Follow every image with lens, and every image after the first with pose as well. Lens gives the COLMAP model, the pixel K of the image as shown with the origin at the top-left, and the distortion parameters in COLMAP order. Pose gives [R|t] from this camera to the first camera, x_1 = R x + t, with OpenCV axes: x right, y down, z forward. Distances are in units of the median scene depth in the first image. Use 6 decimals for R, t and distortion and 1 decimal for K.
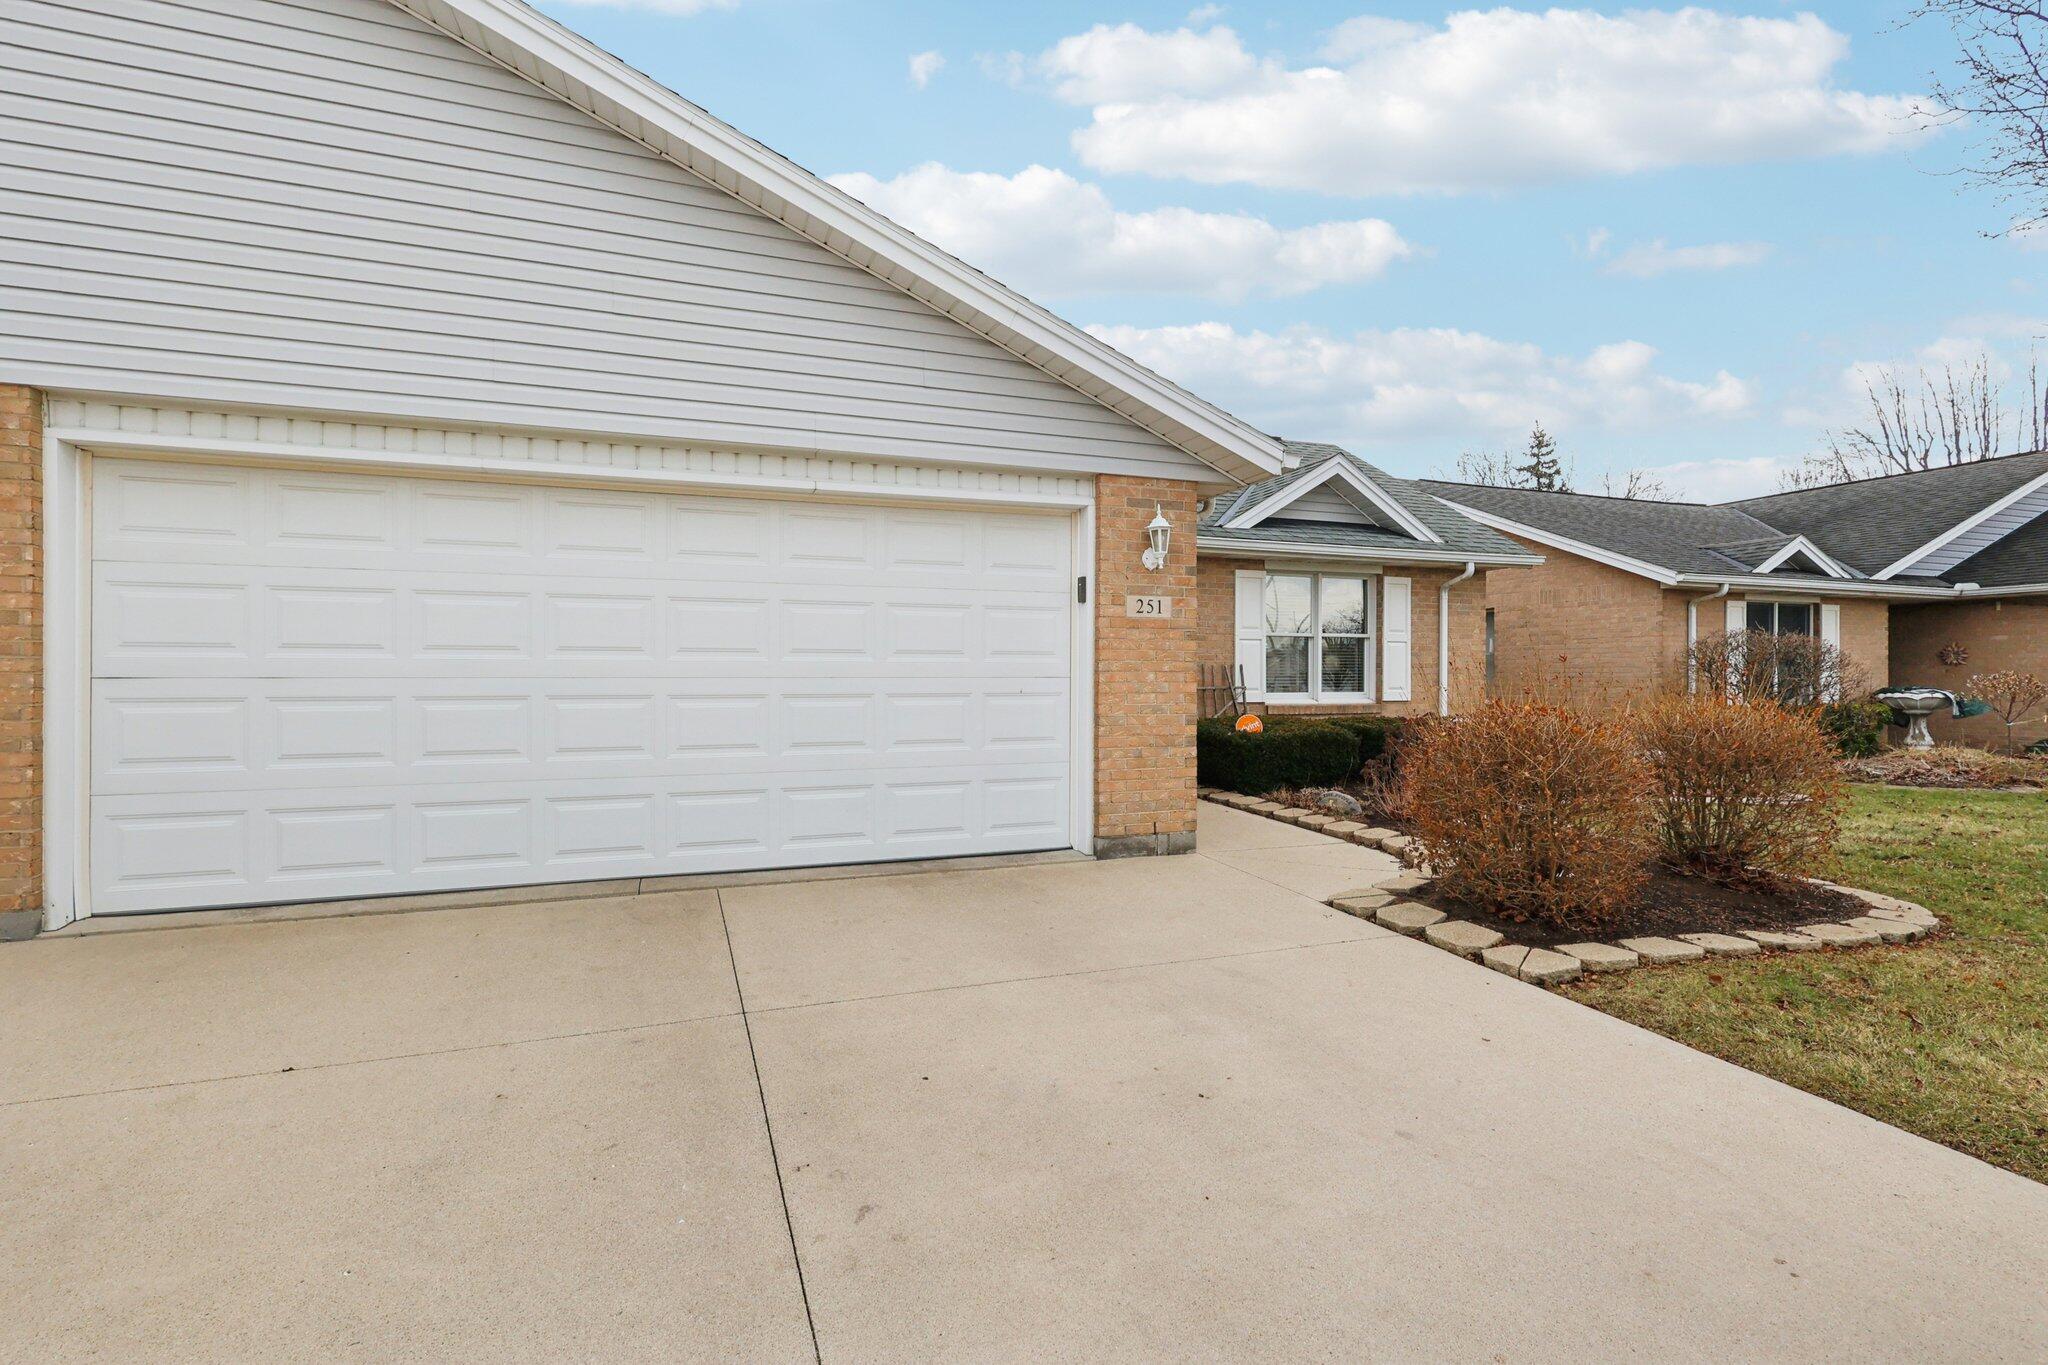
lens RADIAL K [[958.9, 0, 1023.1], [0, 958.9, 664.9], [0, 0, 1]] dist [-0.000613, 0.002045]
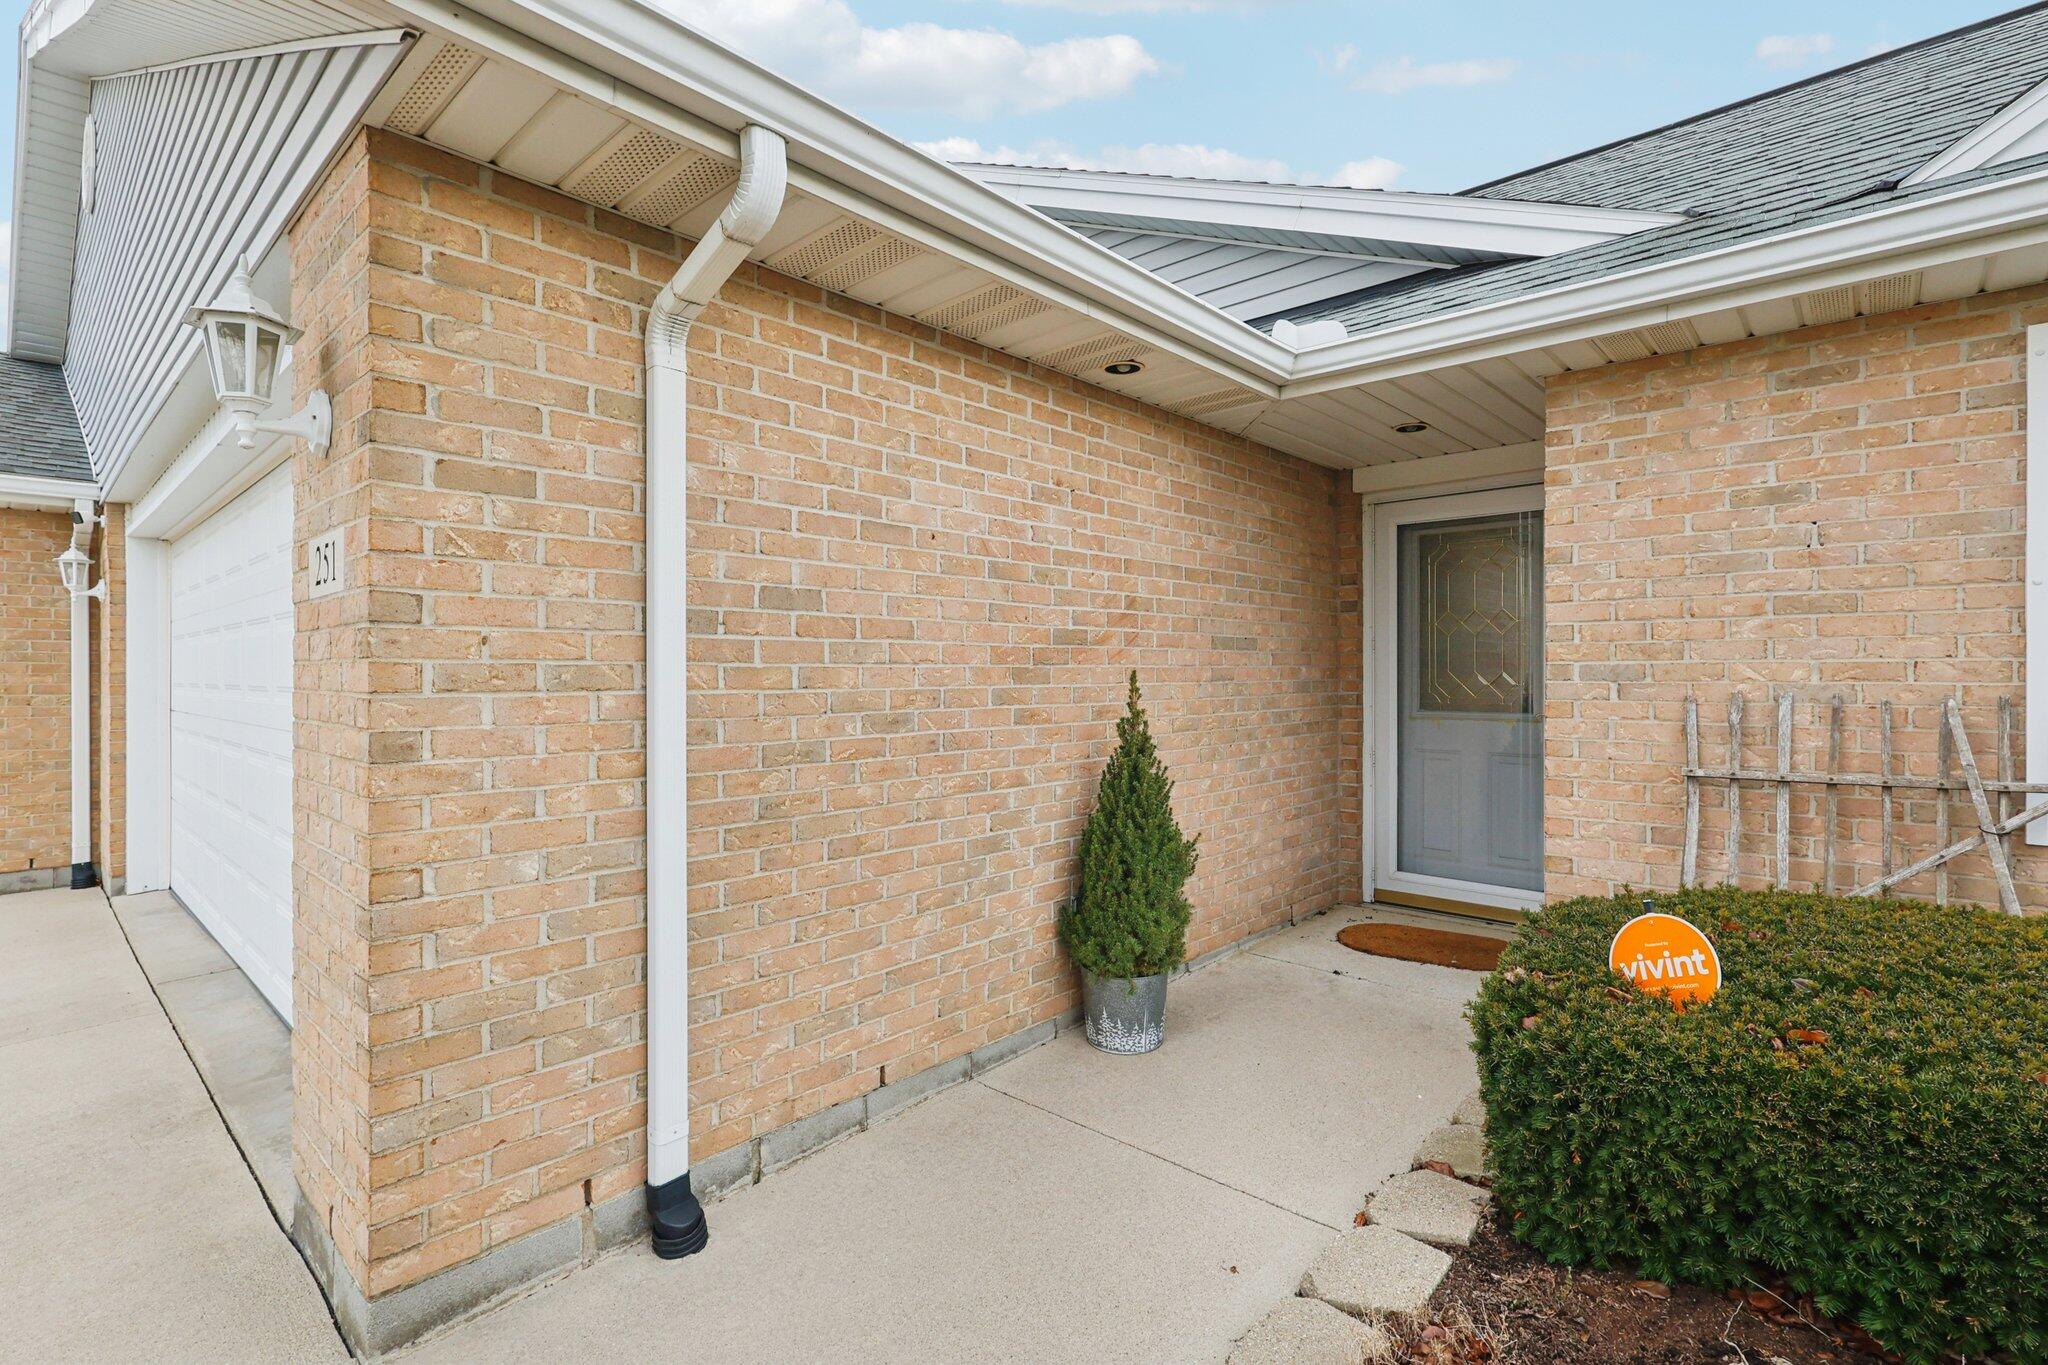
lens RADIAL K [[958.9, 0, 1021.6], [0, 958.9, 665.6], [0, 0, 1]] dist [-0.000613, 0.002045]
pose [[0.448869, -0.009281, -0.893550, 0.327568], [0.014629, 0.999888, -0.003036, -0.011912], [0.893478, -0.011709, 0.448954, 0.637150]]
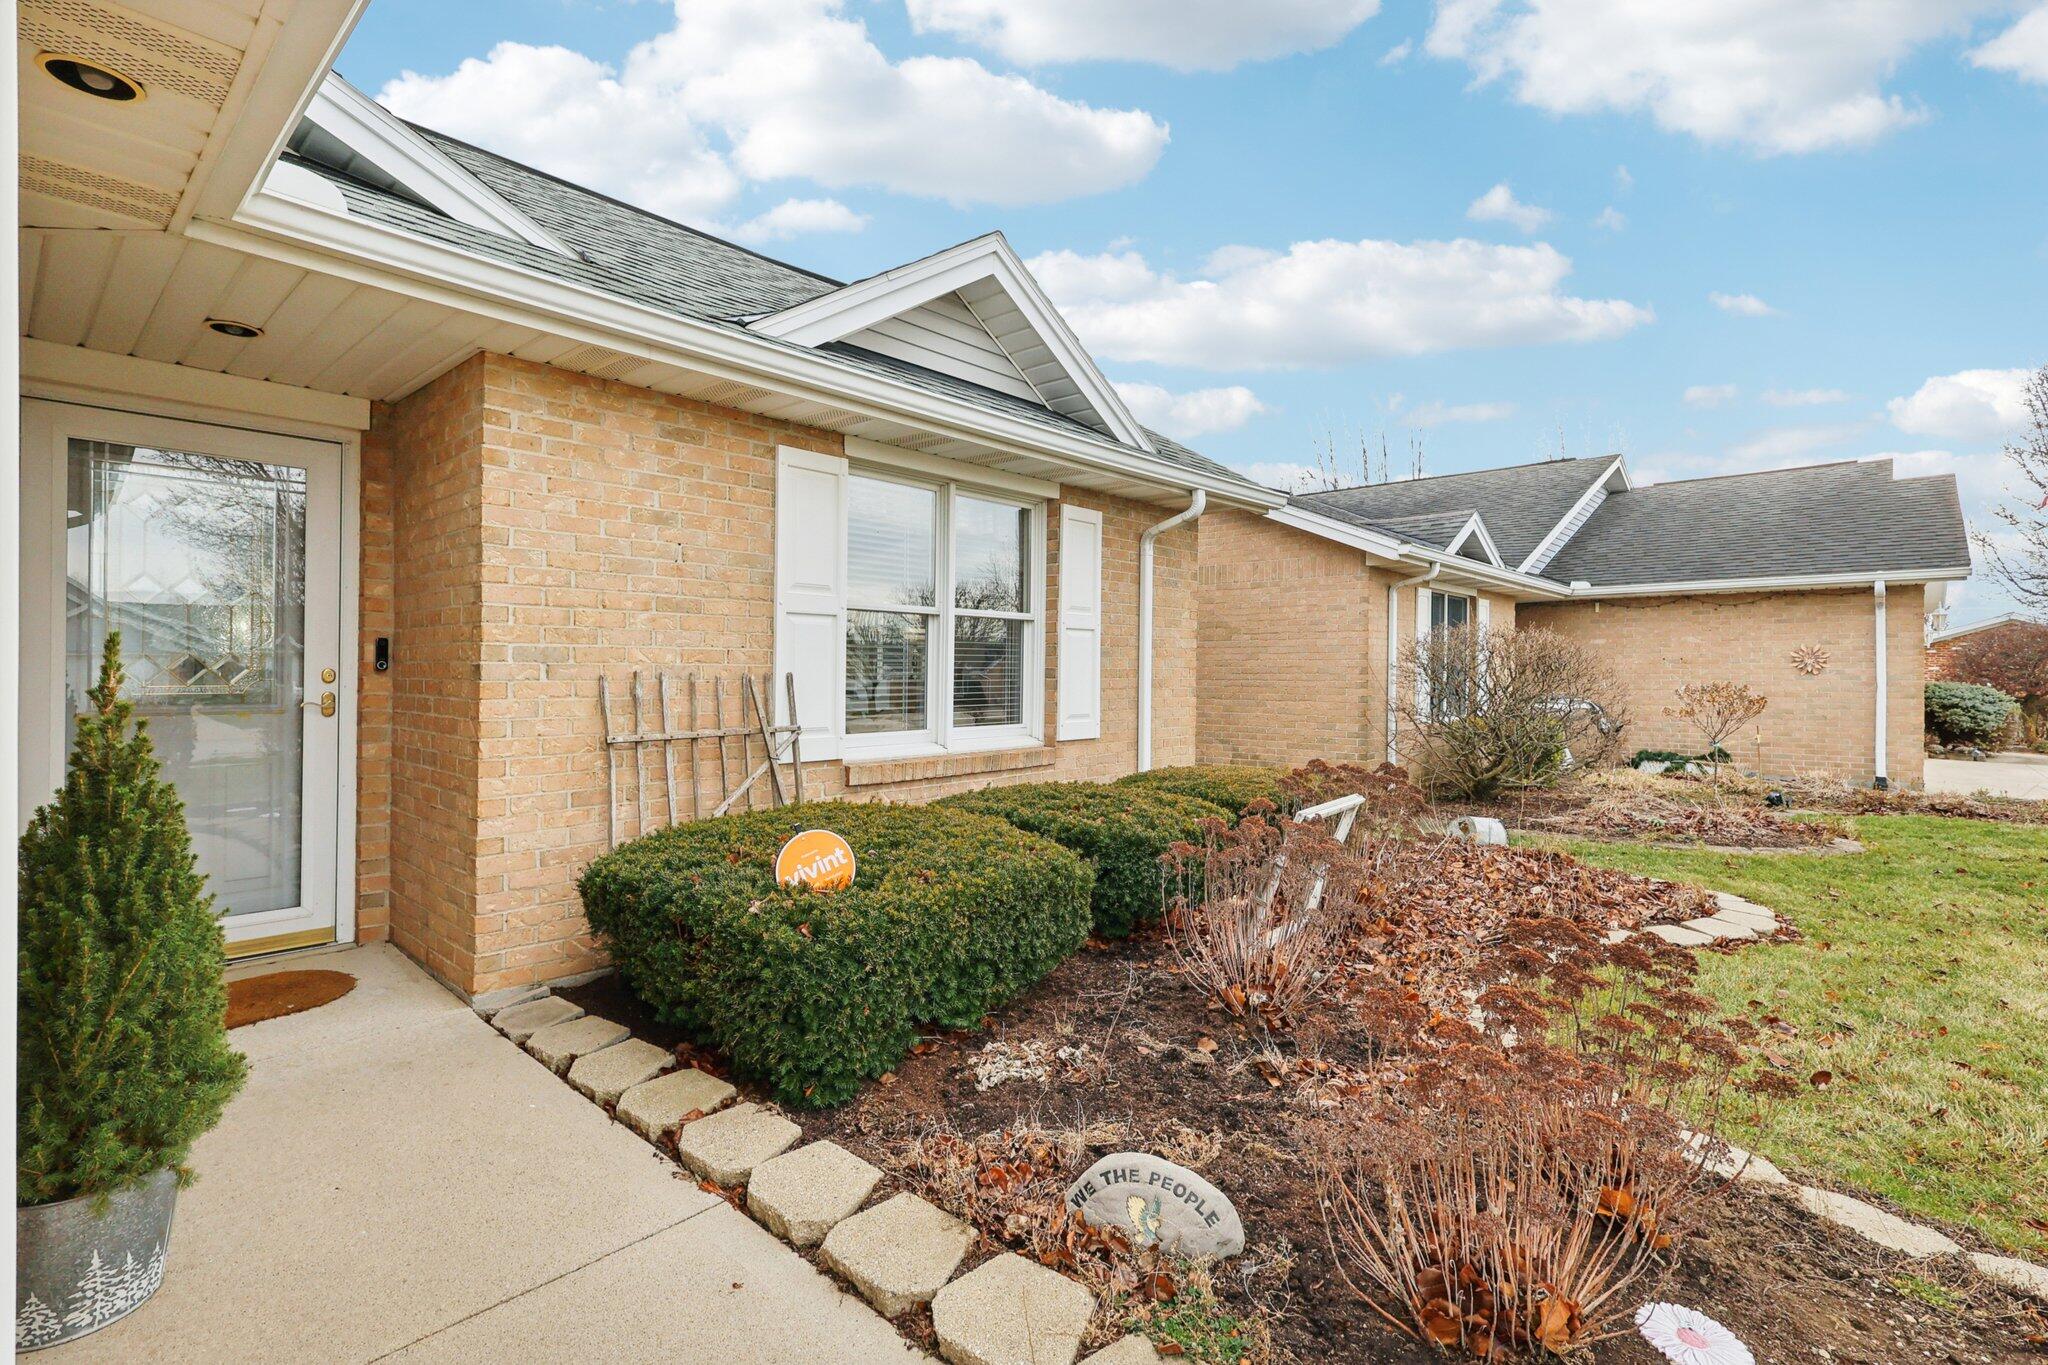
lens RADIAL K [[958.9, 0, 1026.0], [0, 958.9, 664.6], [0, 0, 1]] dist [-0.000613, 0.002045]
pose [[0.889187, 0.005677, 0.457508, 0.126559], [-0.008742, 0.999951, 0.004583, -0.006906], [-0.457460, -0.008074, 0.889194, 0.574511]]
